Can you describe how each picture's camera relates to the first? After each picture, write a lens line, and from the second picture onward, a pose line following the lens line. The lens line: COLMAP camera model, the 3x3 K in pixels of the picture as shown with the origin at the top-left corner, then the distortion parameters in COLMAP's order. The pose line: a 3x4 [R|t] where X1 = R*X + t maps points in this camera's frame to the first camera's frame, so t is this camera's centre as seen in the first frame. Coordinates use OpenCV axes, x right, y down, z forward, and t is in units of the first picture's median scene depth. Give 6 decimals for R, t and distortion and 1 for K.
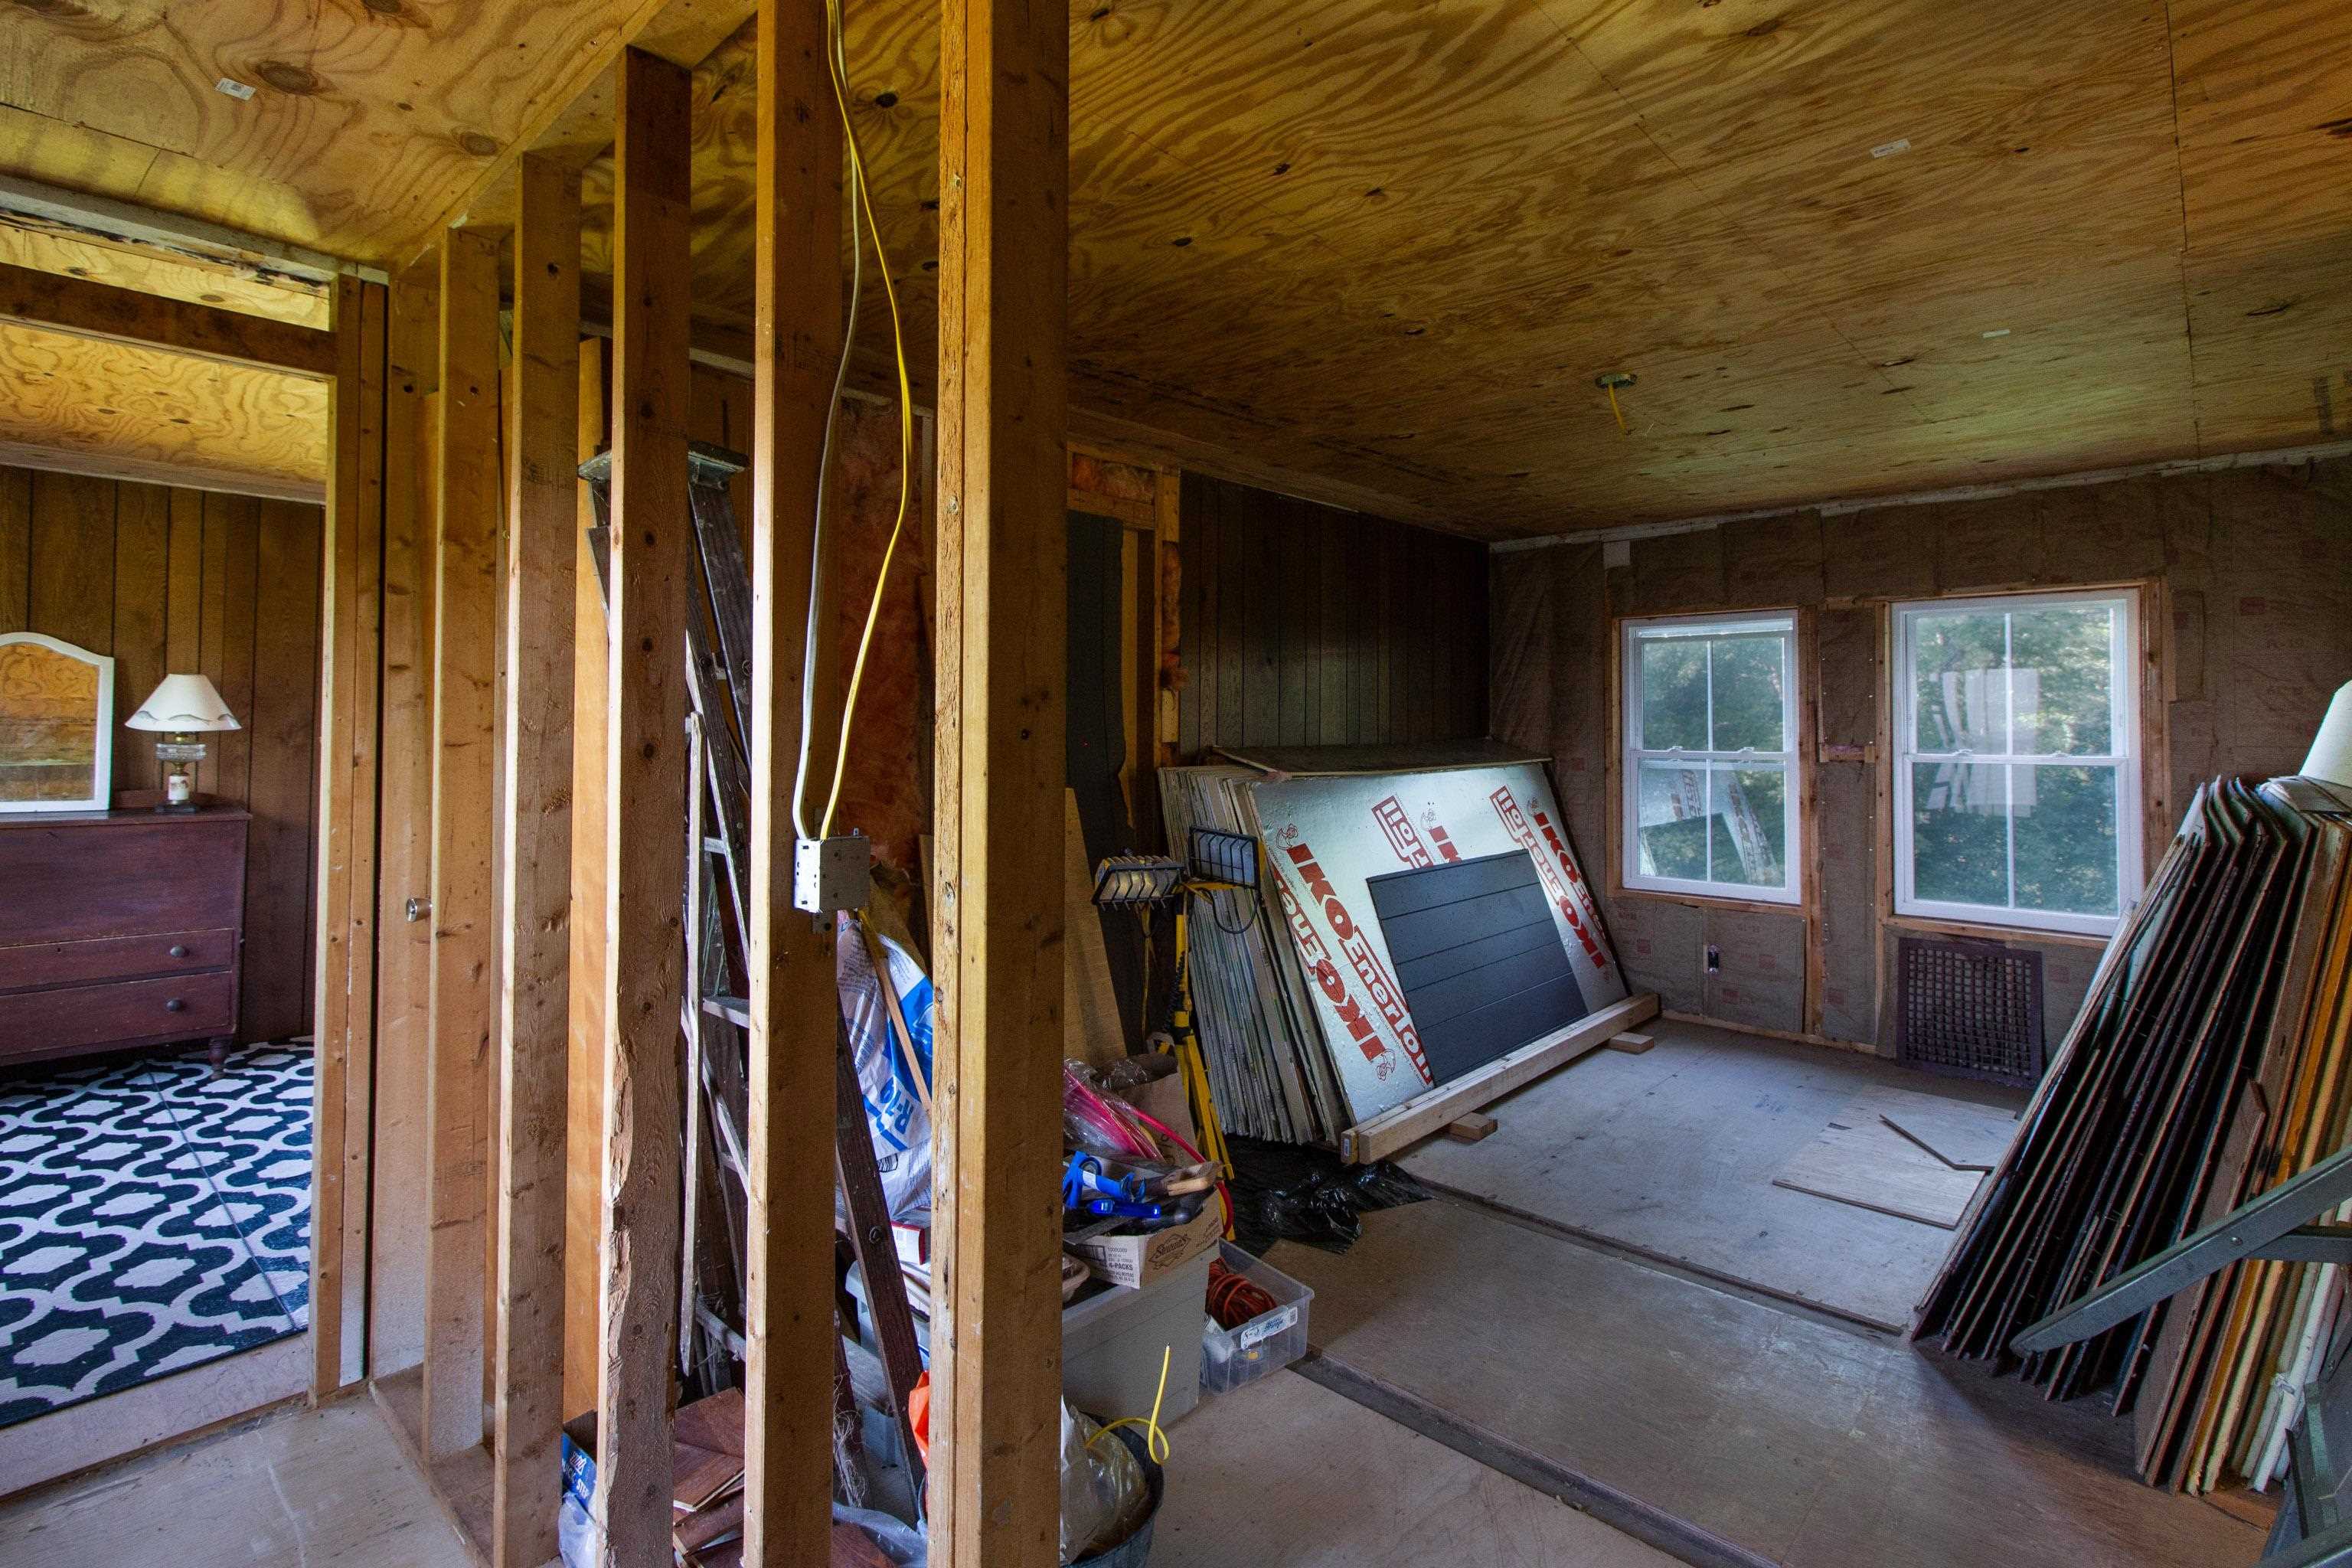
lens RADIAL K [[1114.0, 0, 1191.5], [0, 1114.0, 700.3], [0, 0, 1]] dist [-0.000564, -0.000153]
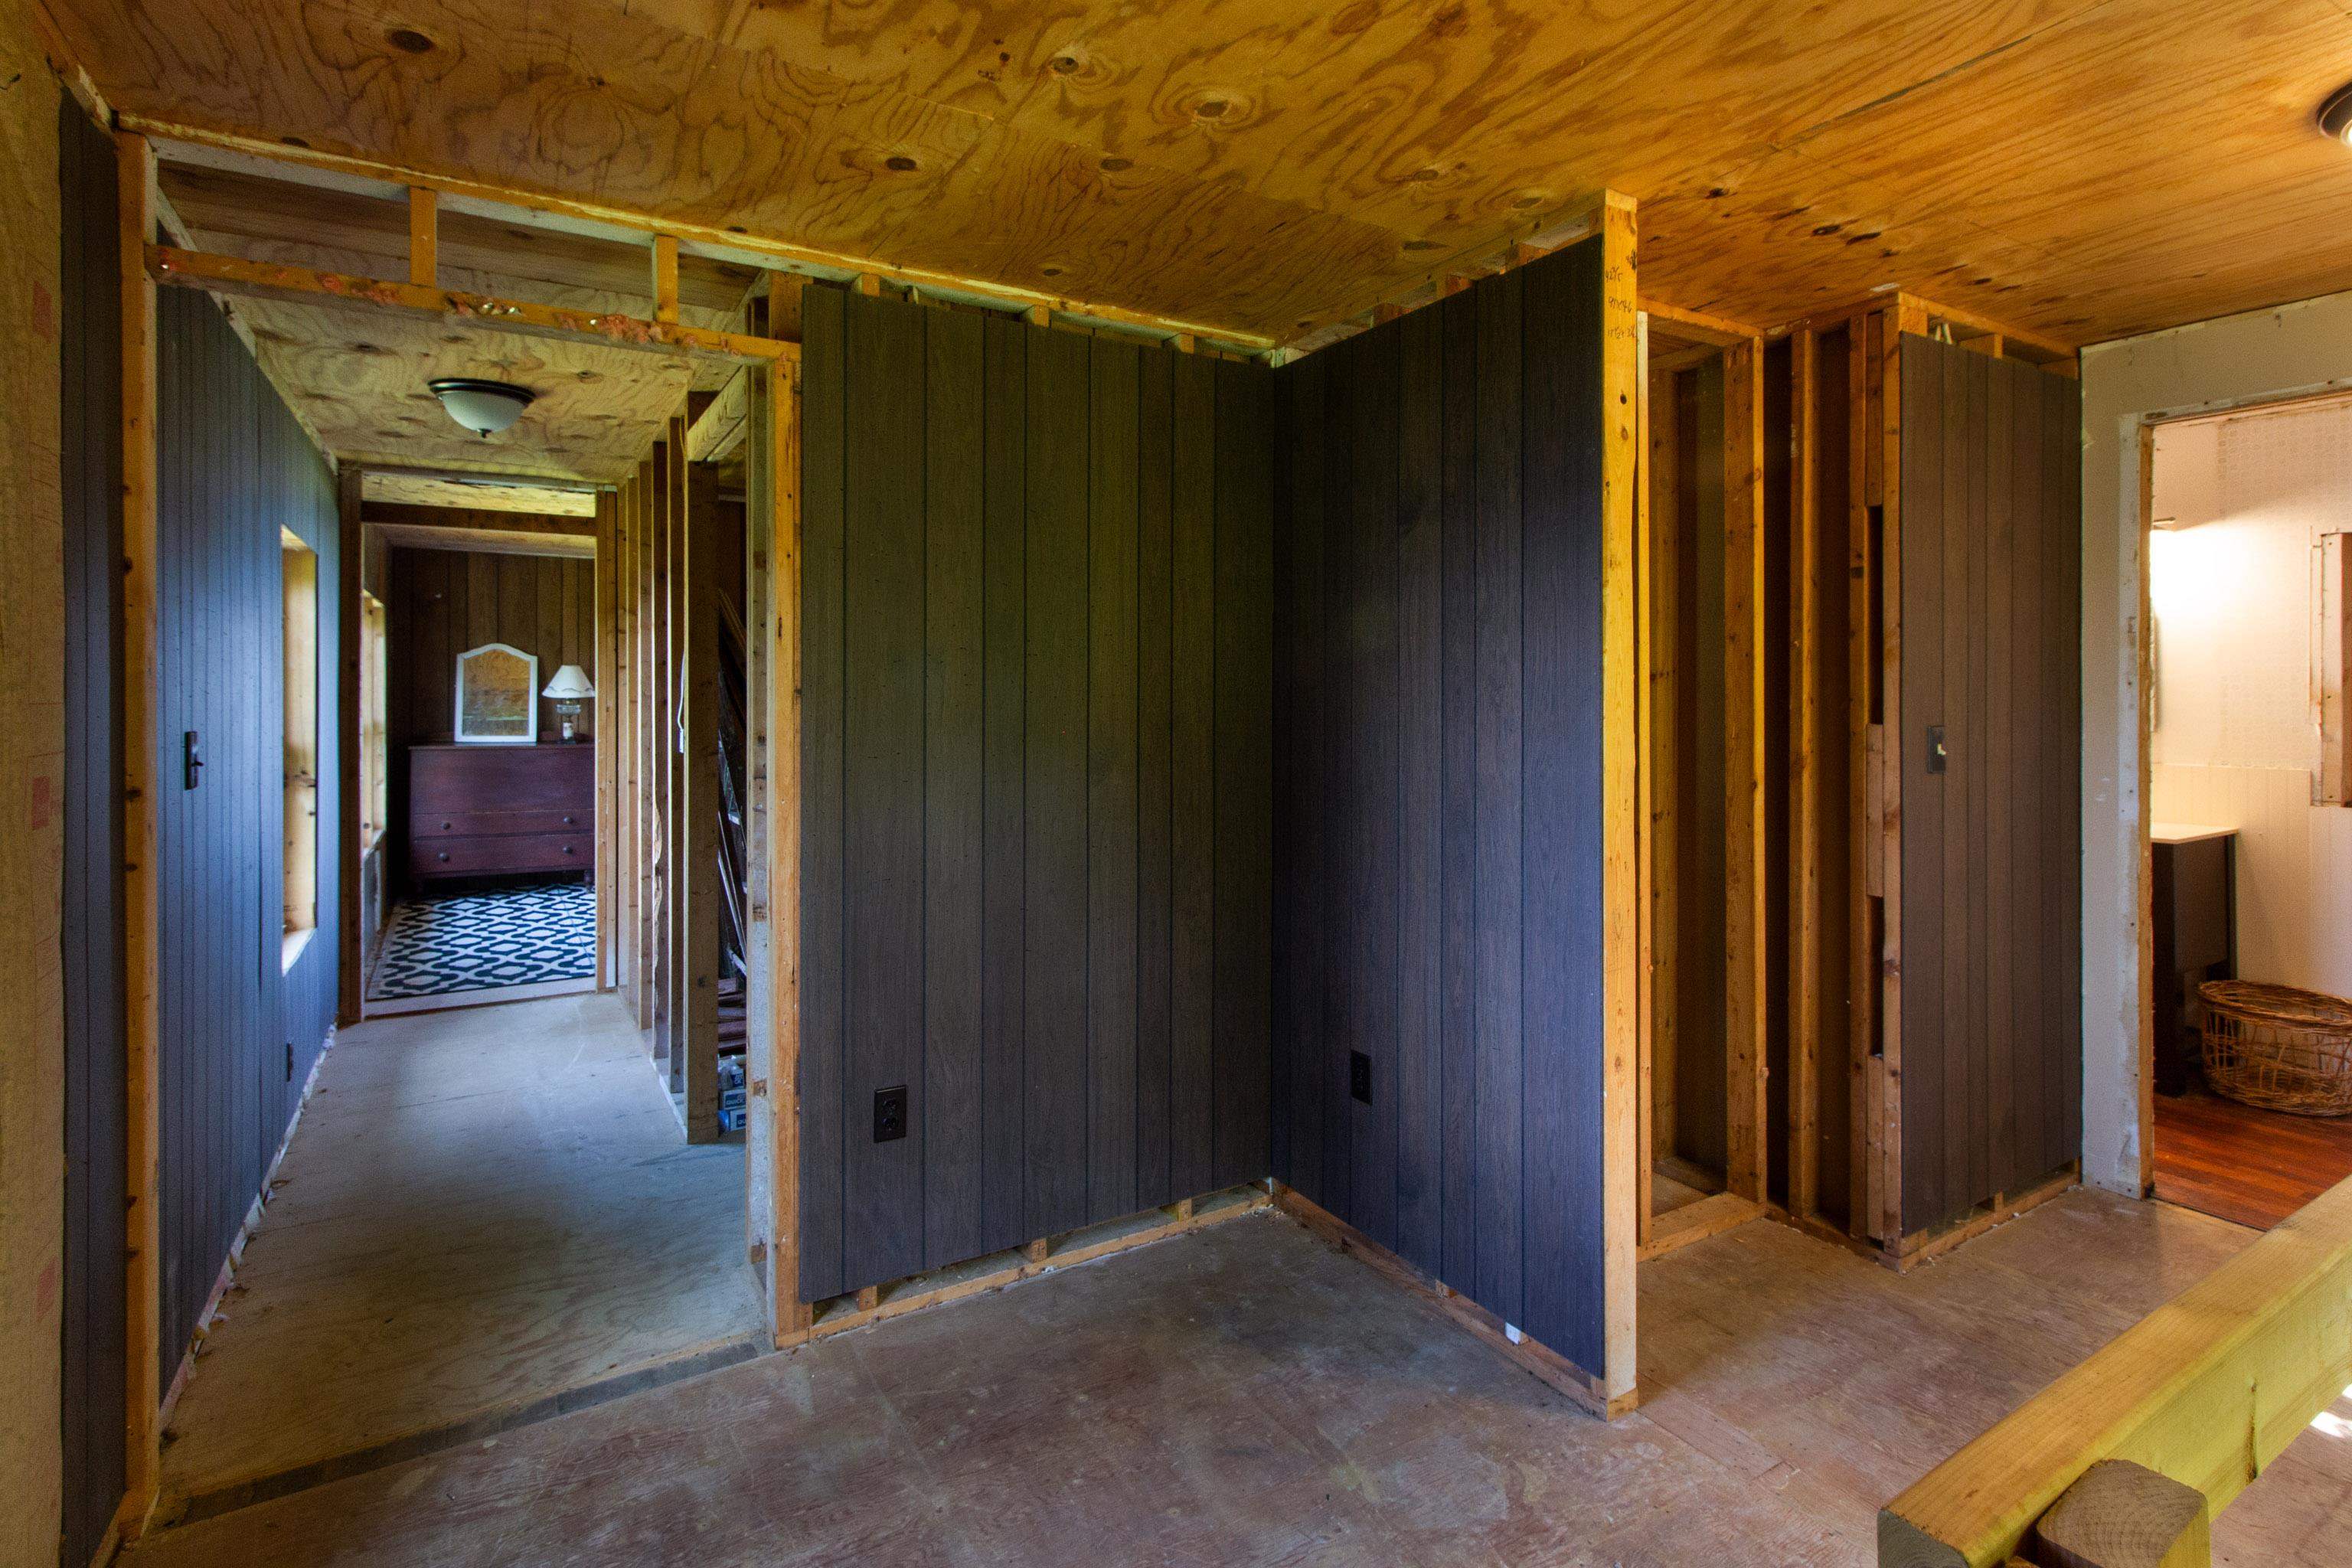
lens RADIAL K [[1151.2, 0, 1185.0], [0, 1151.2, 700.4], [0, 0, 1]] dist [0.004285, -0.000144]
pose [[0.960092, 0.000561, -0.279683, 0.544765], [0.006539, 0.999680, 0.024450, -0.006238], [0.279607, -0.025303, 0.959781, -0.482868]]
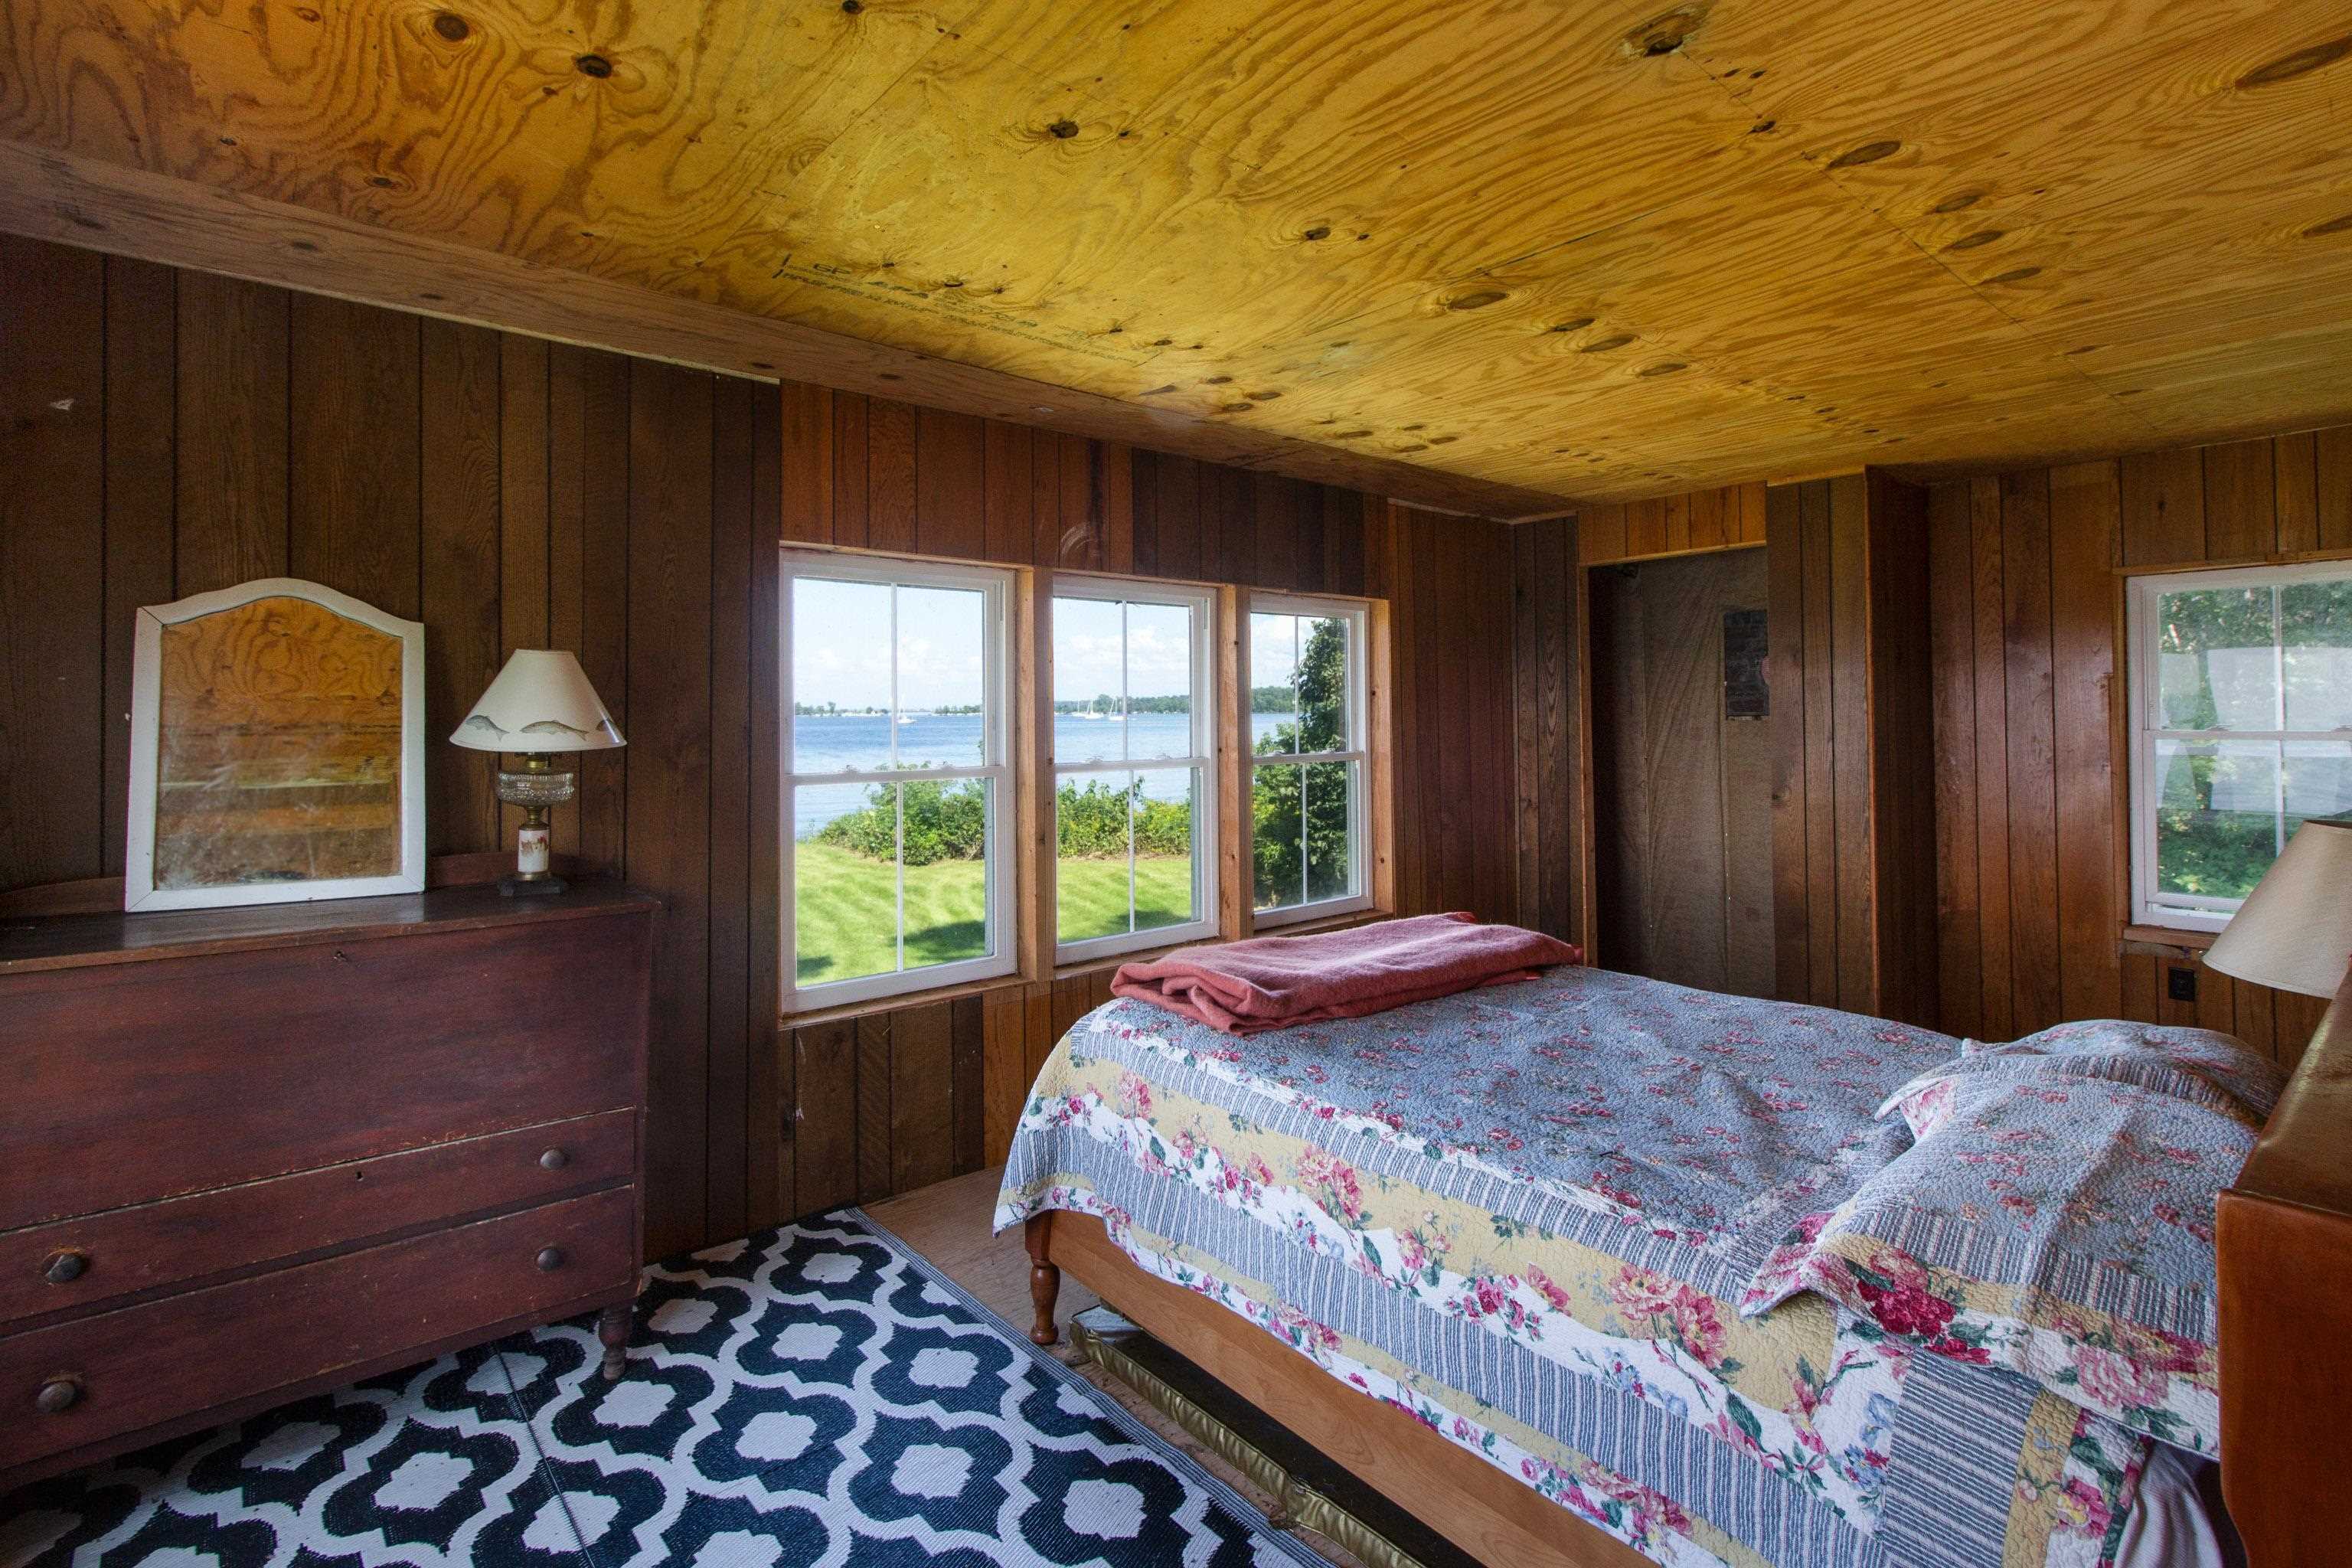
lens RADIAL K [[1105.9, 0, 1175.4], [0, 1105.9, 713.6], [0, 0, 1]] dist [0.001956, 0.000004]
pose [[0.992259, -0.007763, -0.123942, -0.522013], [0.009851, 0.999819, 0.016248, 0.002778], [0.123794, -0.017343, 0.992156, 0.489282]]
